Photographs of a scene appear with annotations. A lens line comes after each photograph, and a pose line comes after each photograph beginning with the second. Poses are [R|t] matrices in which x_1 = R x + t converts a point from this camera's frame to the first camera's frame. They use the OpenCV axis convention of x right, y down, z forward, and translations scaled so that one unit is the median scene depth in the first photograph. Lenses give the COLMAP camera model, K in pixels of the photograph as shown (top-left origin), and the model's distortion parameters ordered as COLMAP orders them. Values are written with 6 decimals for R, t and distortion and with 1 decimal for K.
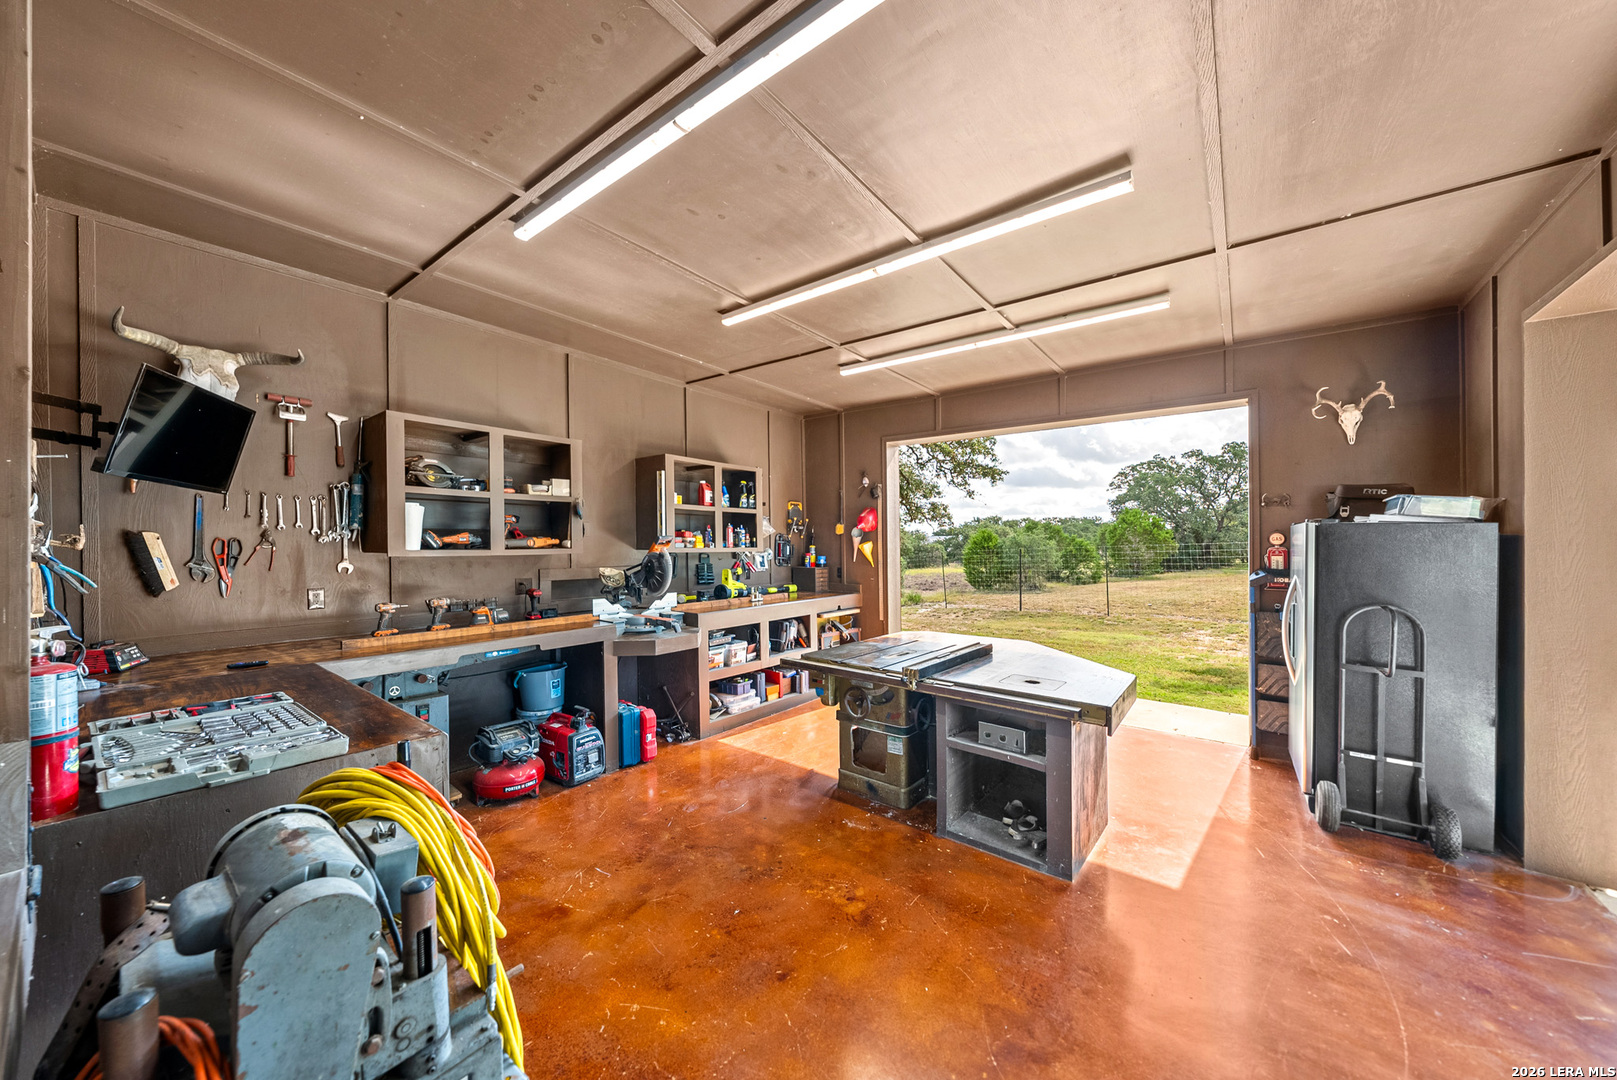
lens RADIAL K [[565.1, 0, 806.3], [0, 565.1, 544.6], [0, 0, 1]] dist [-0.002386, 0.000476]
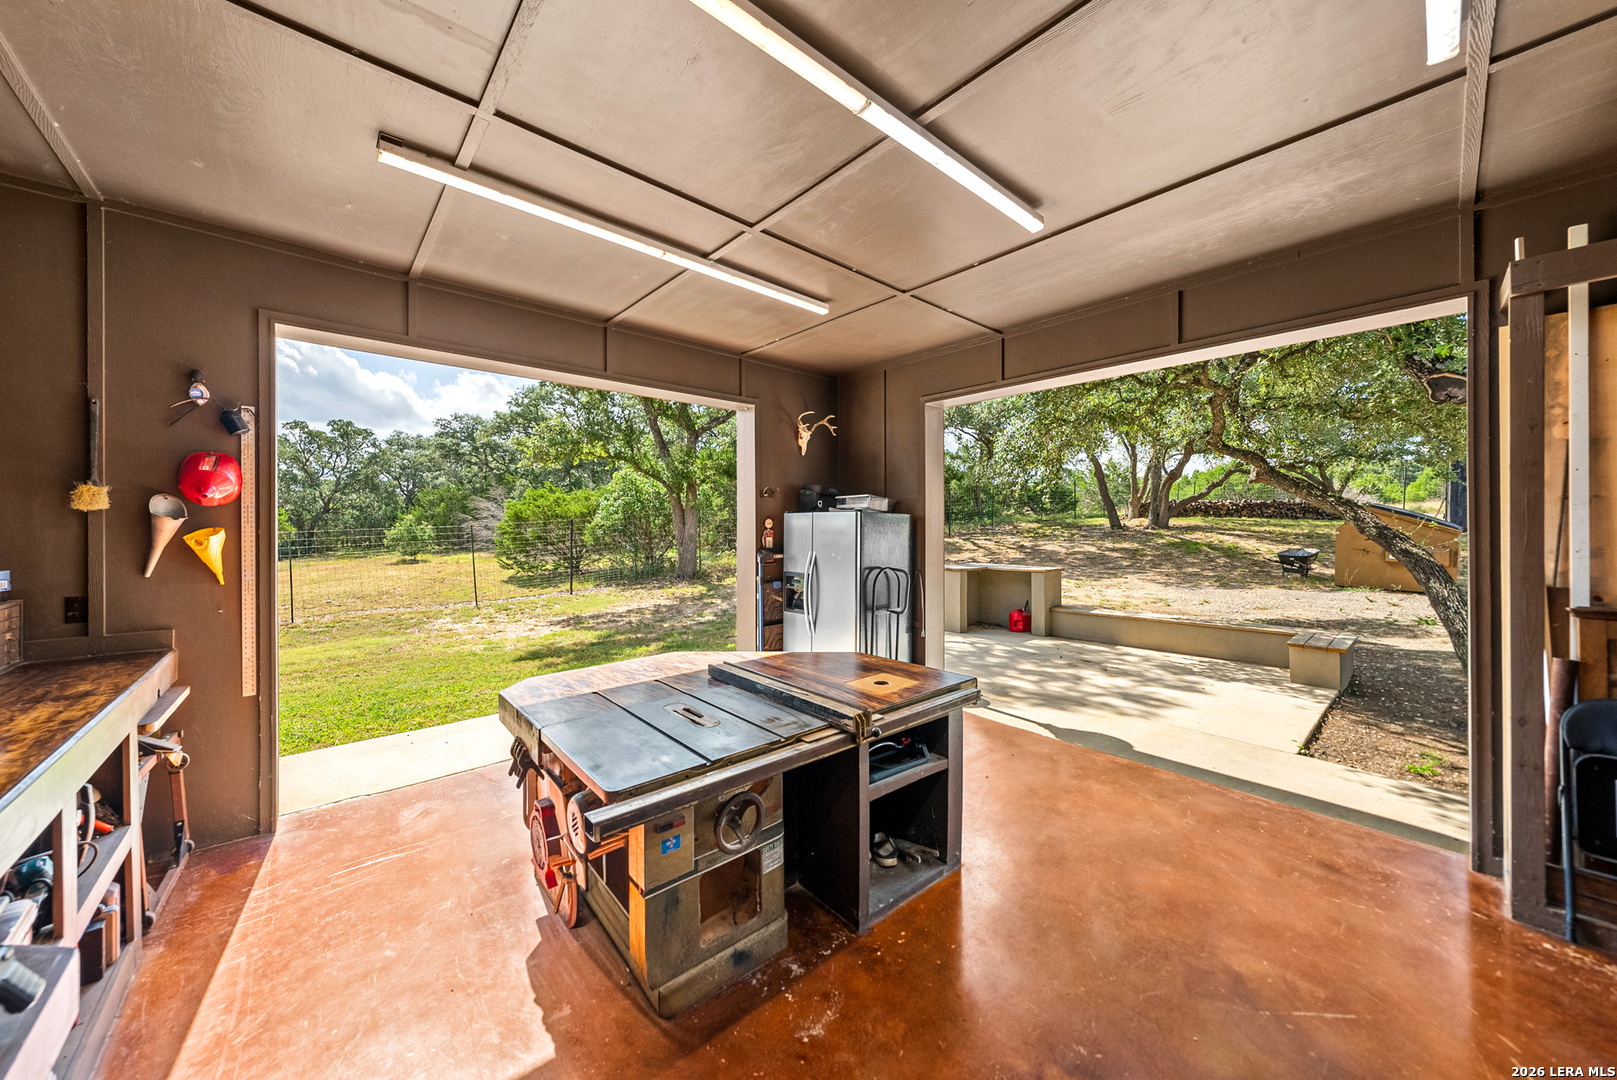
lens RADIAL K [[565.1, 0, 805.1], [0, 565.1, 512.9], [0, 0, 1]] dist [-0.002386, 0.000476]
pose [[0.184453, 0.018123, 0.982674, -0.371856], [0.007518, 0.999775, -0.019849, -0.007453], [-0.982813, 0.011049, 0.184275, 0.690459]]
